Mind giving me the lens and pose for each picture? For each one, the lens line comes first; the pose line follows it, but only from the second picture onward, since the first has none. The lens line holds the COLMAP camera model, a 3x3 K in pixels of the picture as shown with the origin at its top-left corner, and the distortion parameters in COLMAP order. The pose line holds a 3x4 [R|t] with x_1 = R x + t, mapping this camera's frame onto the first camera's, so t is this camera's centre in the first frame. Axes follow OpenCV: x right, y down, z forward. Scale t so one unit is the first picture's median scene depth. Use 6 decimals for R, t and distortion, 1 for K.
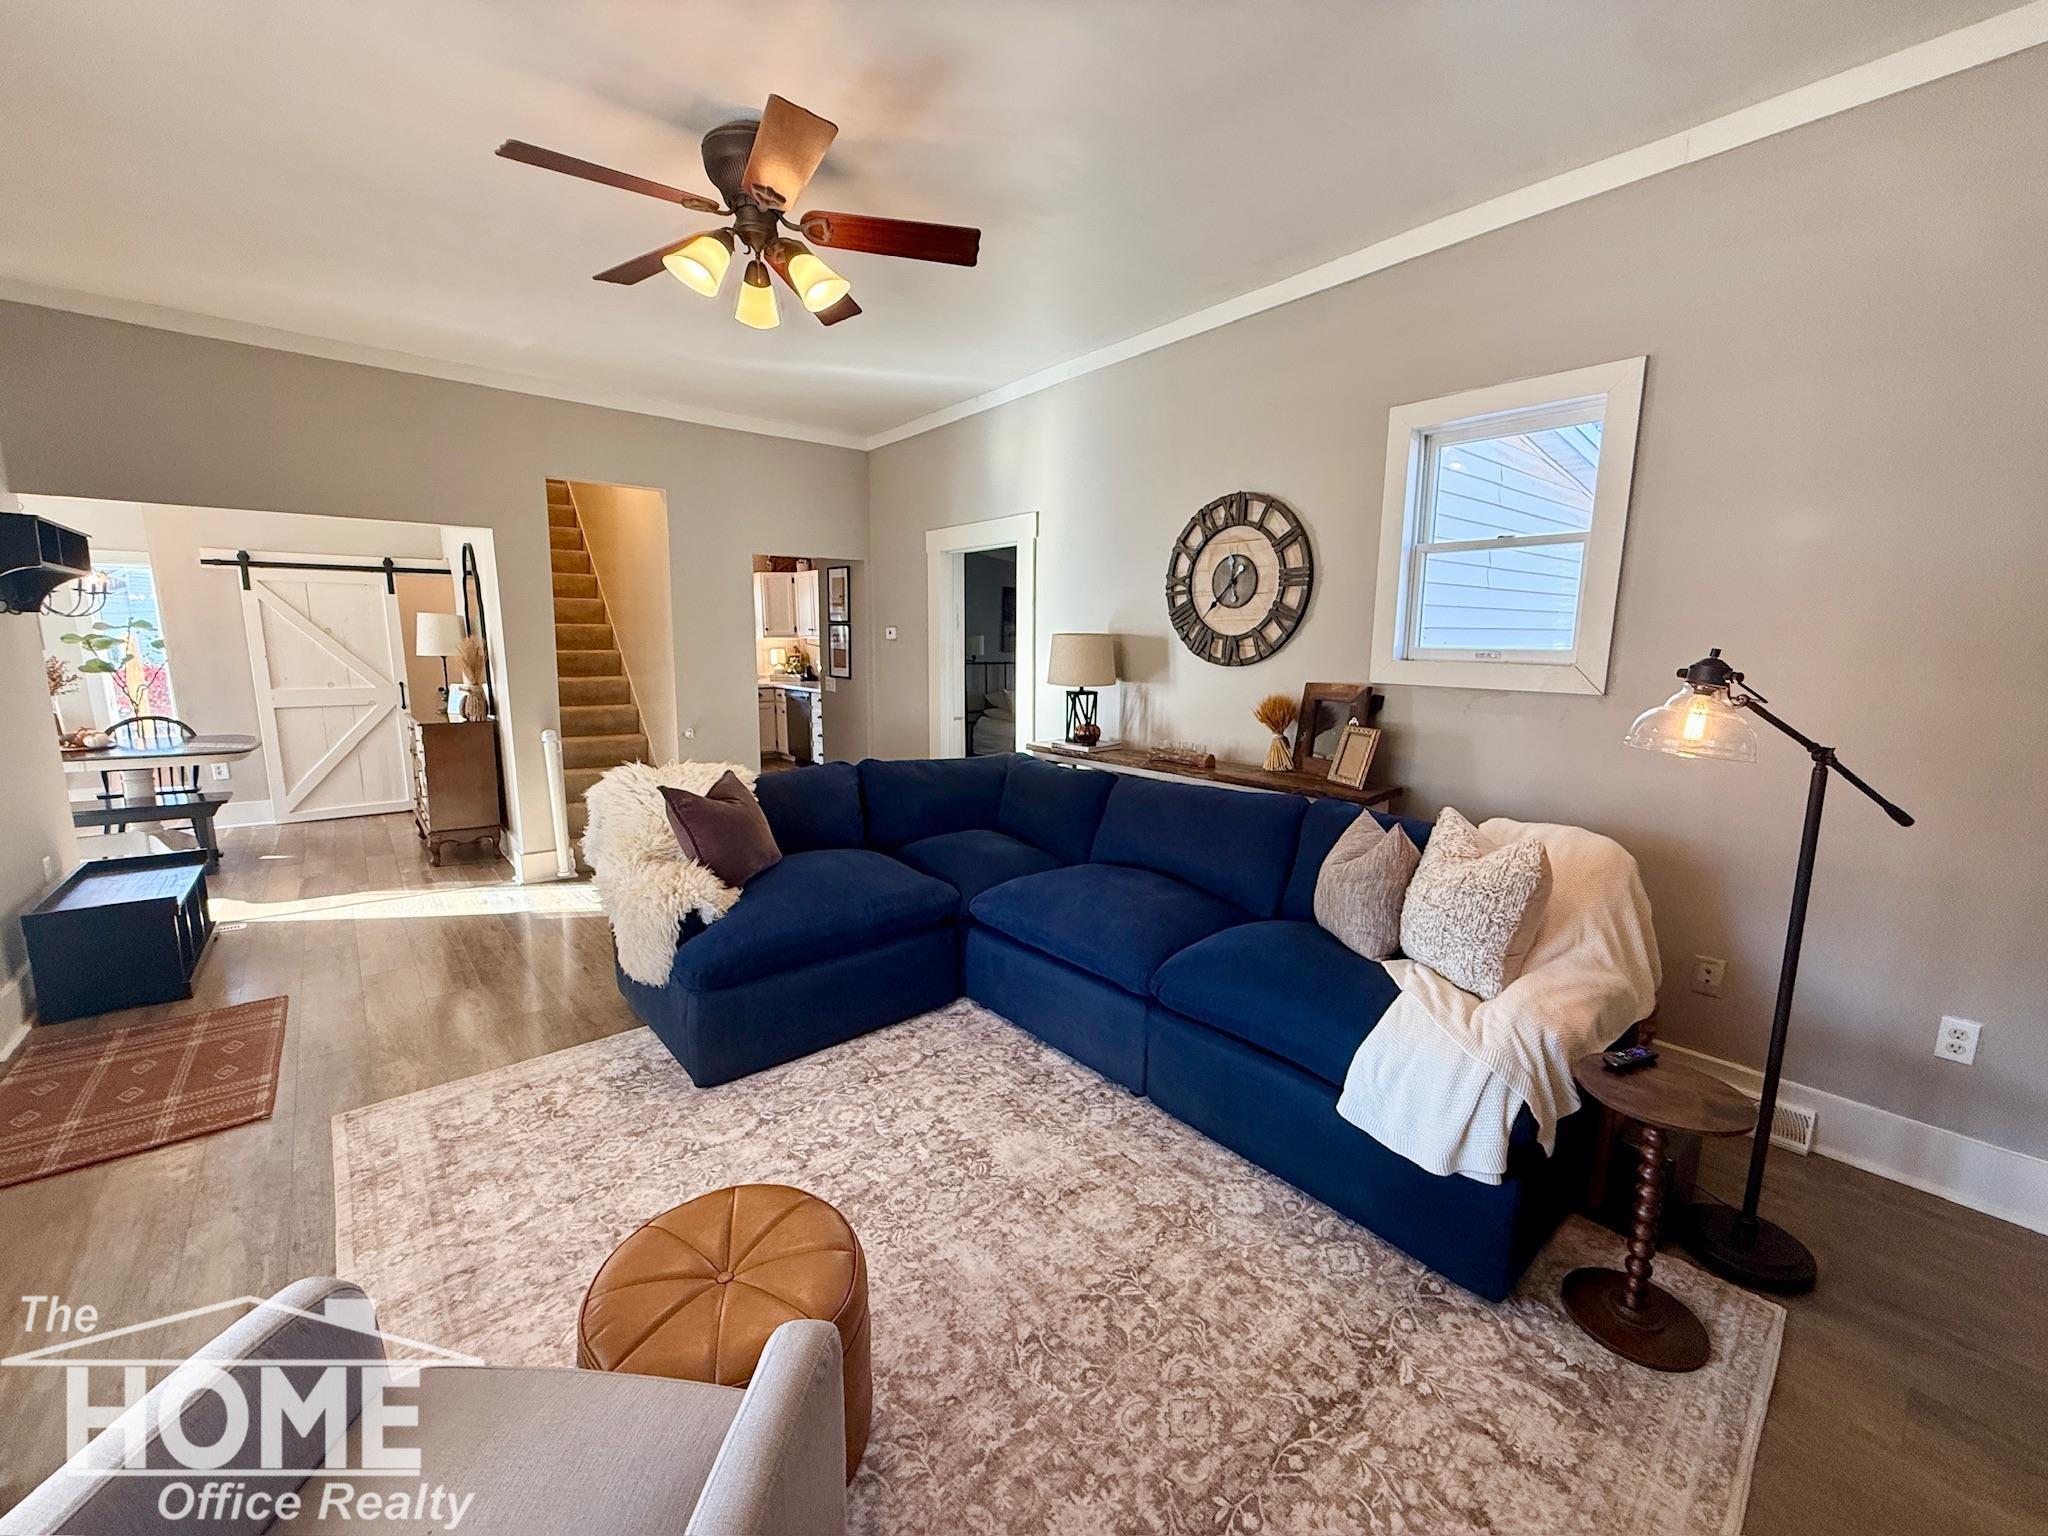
lens RADIAL K [[811.9, 0, 1022.9], [0, 811.9, 772.5], [0, 0, 1]] dist [-0.001593, 0.000064]
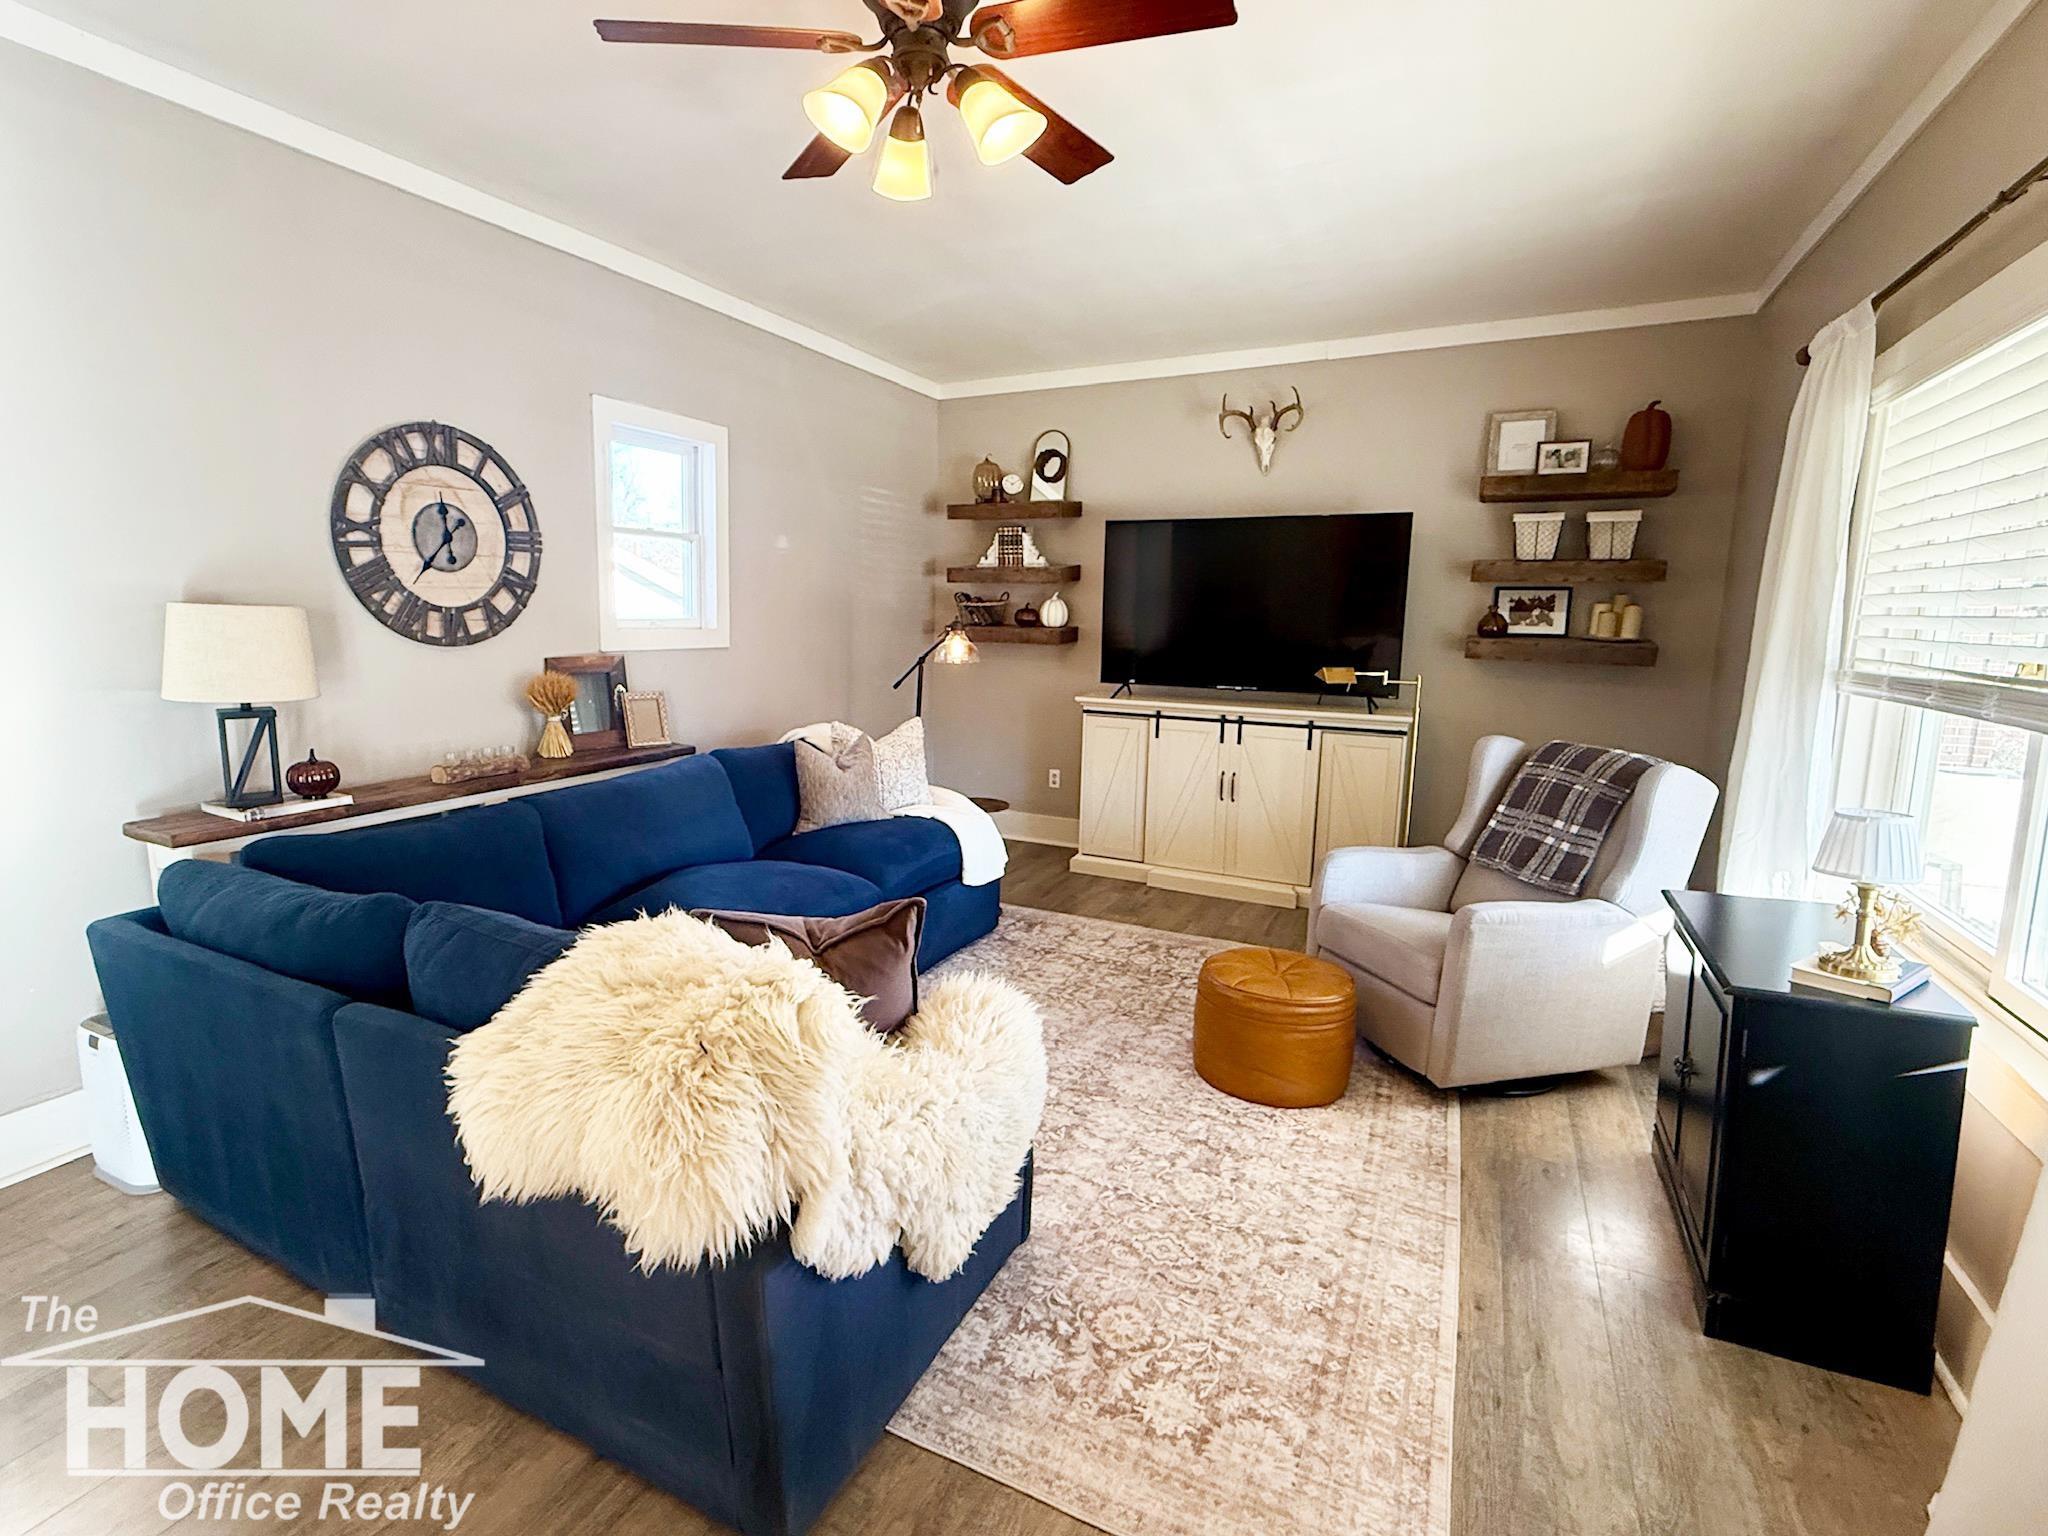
lens RADIAL K [[883.9, 0, 1022.5], [0, 883.9, 742.8], [0, 0, 1]] dist [-0.001006, -0.000002]
pose [[-0.378138, -0.149431, 0.913610, -0.760130], [0.152315, 0.963395, 0.220616, -0.152116], [-0.913133, 0.222579, -0.341535, 0.847366]]
